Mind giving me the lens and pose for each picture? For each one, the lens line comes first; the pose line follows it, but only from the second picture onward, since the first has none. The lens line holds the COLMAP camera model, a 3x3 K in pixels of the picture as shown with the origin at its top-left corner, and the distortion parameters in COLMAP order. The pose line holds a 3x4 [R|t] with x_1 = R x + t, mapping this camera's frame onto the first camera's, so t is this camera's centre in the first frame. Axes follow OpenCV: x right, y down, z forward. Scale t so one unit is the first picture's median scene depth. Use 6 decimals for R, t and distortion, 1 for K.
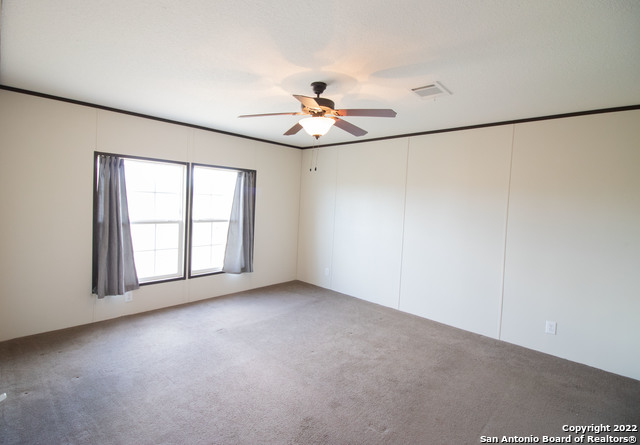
lens RADIAL K [[294.5, 0, 320.0], [0, 294.5, 222.5], [0, 0, 1]] dist [-0.002107, -0.000164]
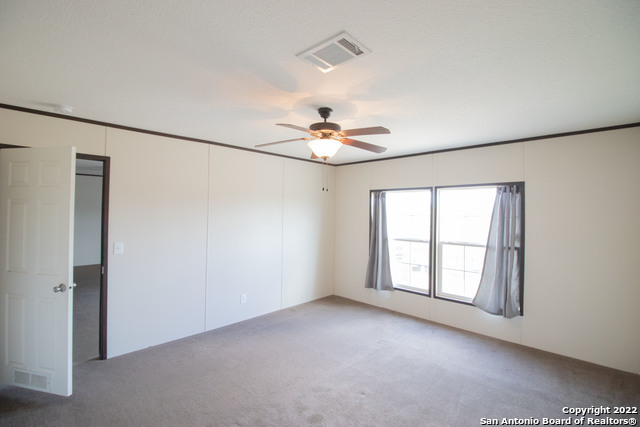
lens RADIAL K [[293.6, 0, 320.0], [0, 293.6, 213.5], [0, 0, 1]] dist [-0.002122, -0.009355]
pose [[0.025720, -0.034337, -0.999079, 0.598849], [-0.083822, 0.995816, -0.036382, -0.033527], [0.996149, 0.084680, 0.022734, 0.574324]]
